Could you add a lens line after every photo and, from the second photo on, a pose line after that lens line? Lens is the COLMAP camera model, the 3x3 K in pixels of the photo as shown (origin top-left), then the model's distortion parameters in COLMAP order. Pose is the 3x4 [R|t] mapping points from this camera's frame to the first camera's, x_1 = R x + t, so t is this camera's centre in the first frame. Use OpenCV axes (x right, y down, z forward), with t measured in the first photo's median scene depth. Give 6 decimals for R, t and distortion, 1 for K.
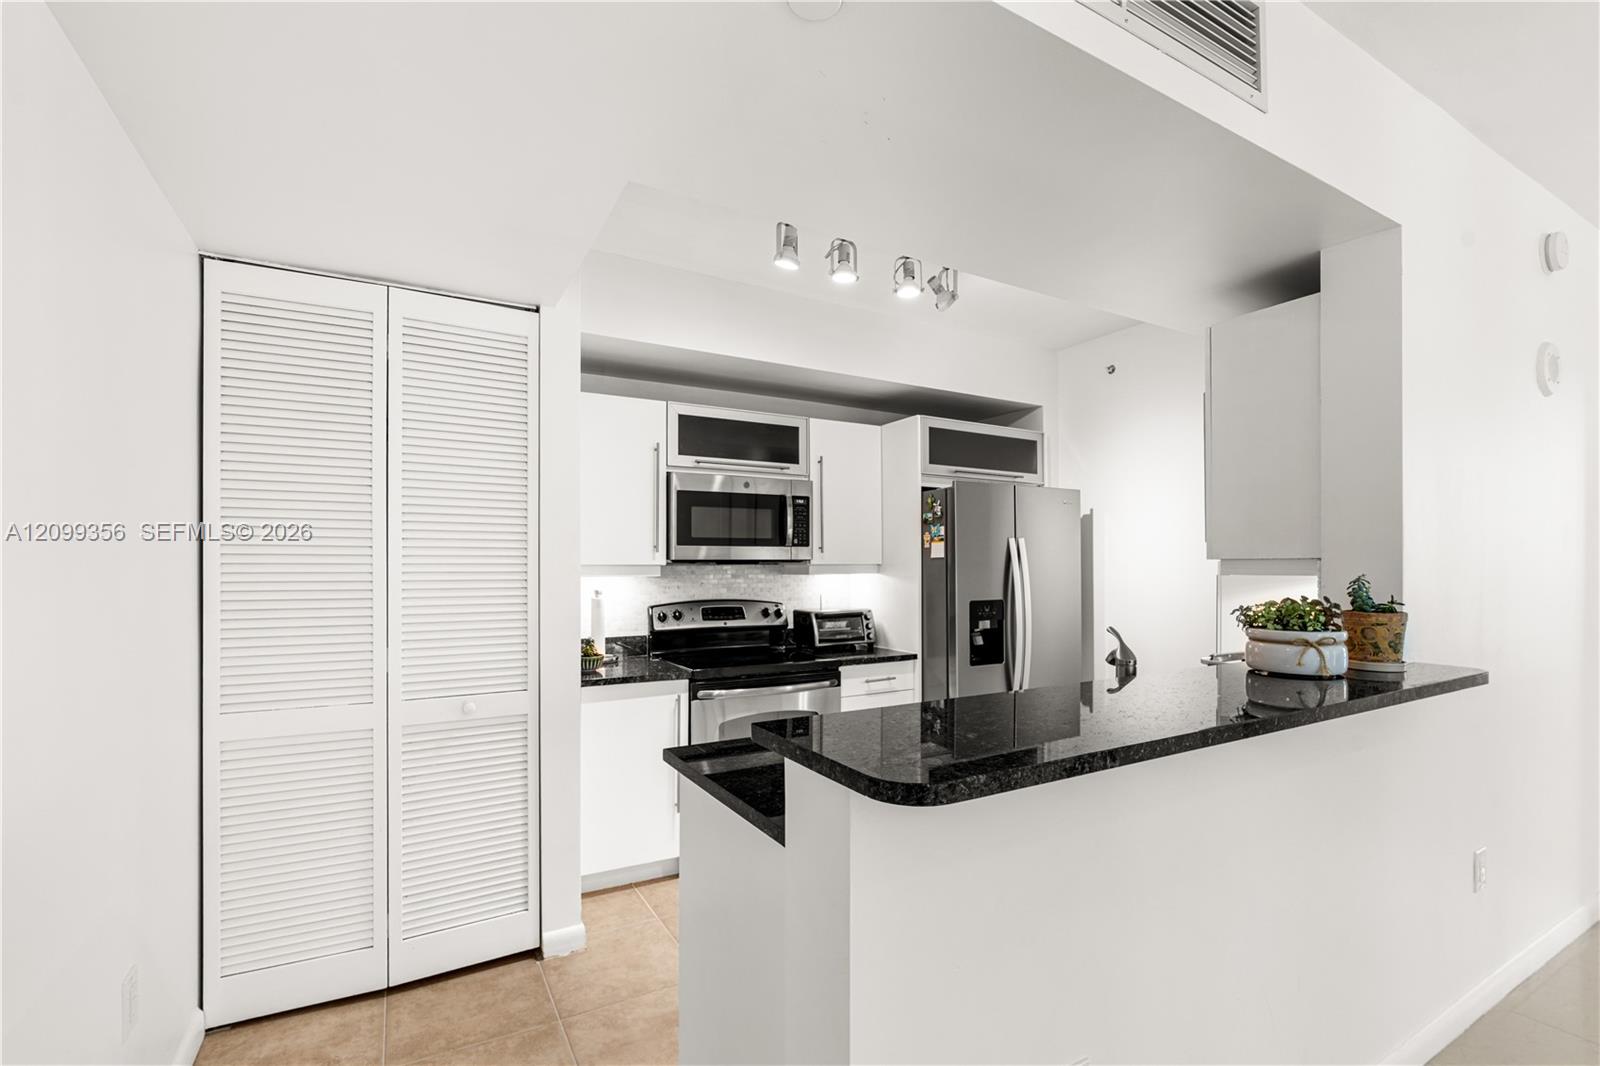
lens RADIAL K [[727.5, 0, 794.7], [0, 727.5, 566.5], [0, 0, 1]] dist [-0.028462, 0.012856]
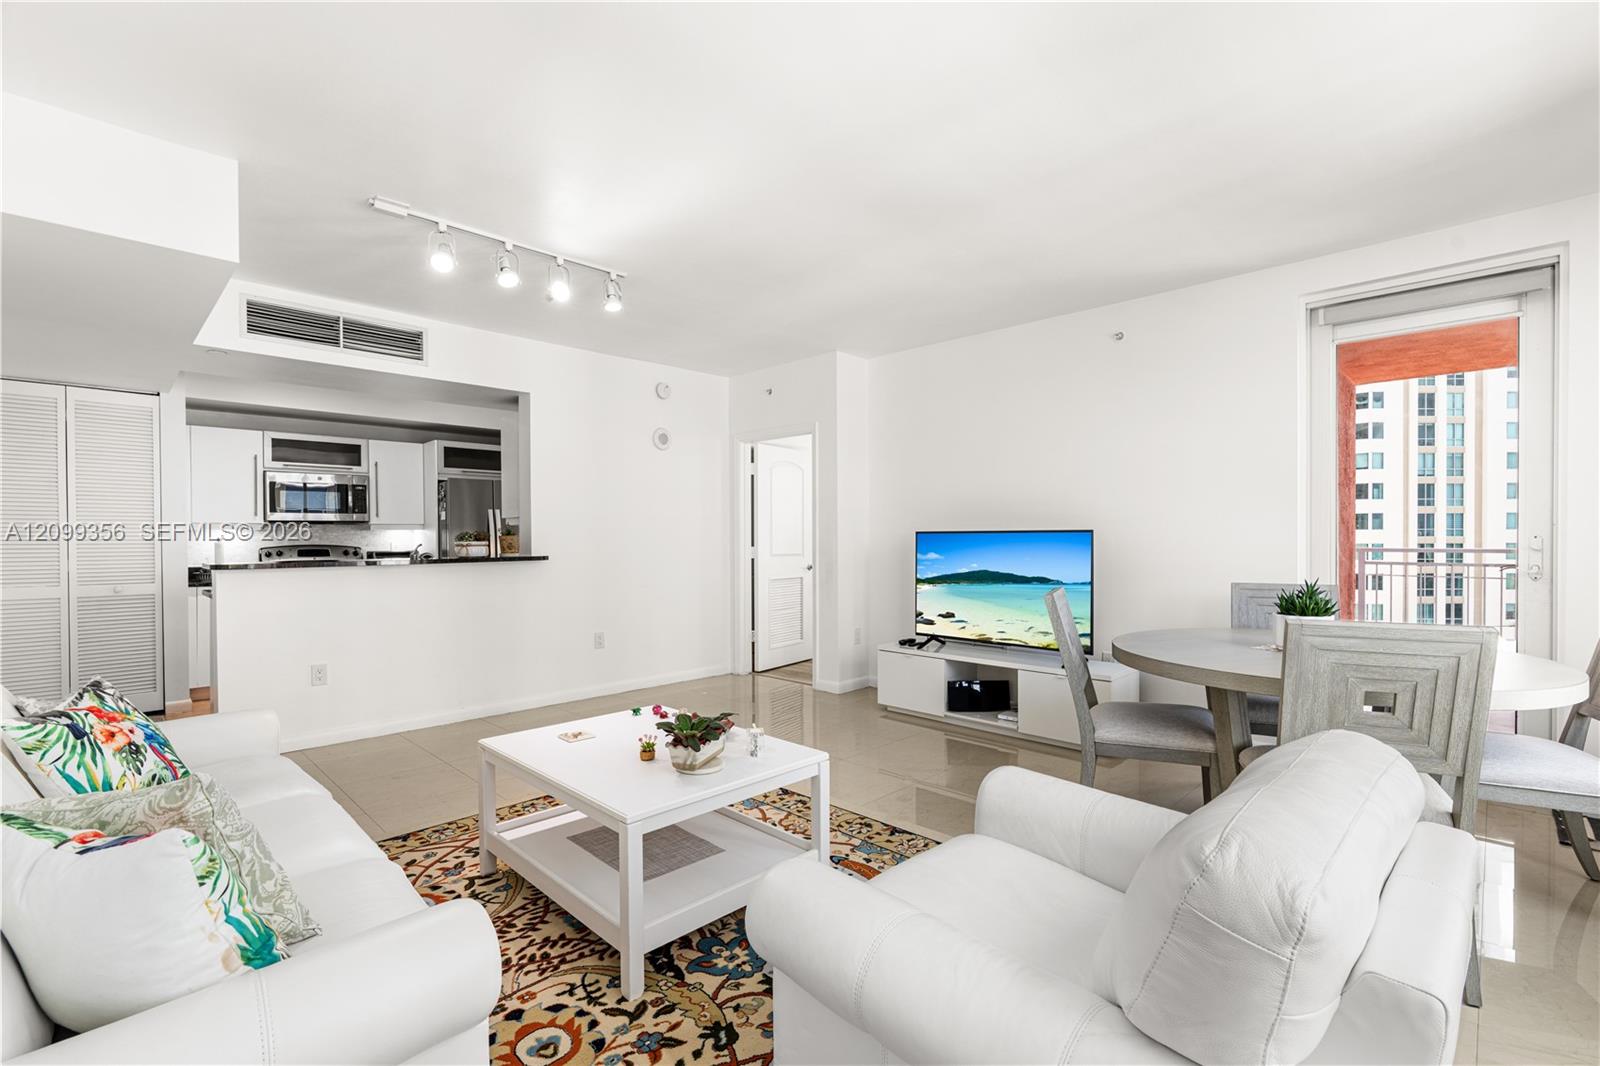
lens RADIAL K [[712.6, 0, 803.7], [0, 712.6, 543.4], [0, 0, 1]] dist [-0.011773, -0.000052]
pose [[0.958324, -0.011488, 0.285454, 0.594443], [0.010158, 0.999930, 0.006140, 0.049341], [-0.285504, -0.002984, 0.958373, -1.036454]]
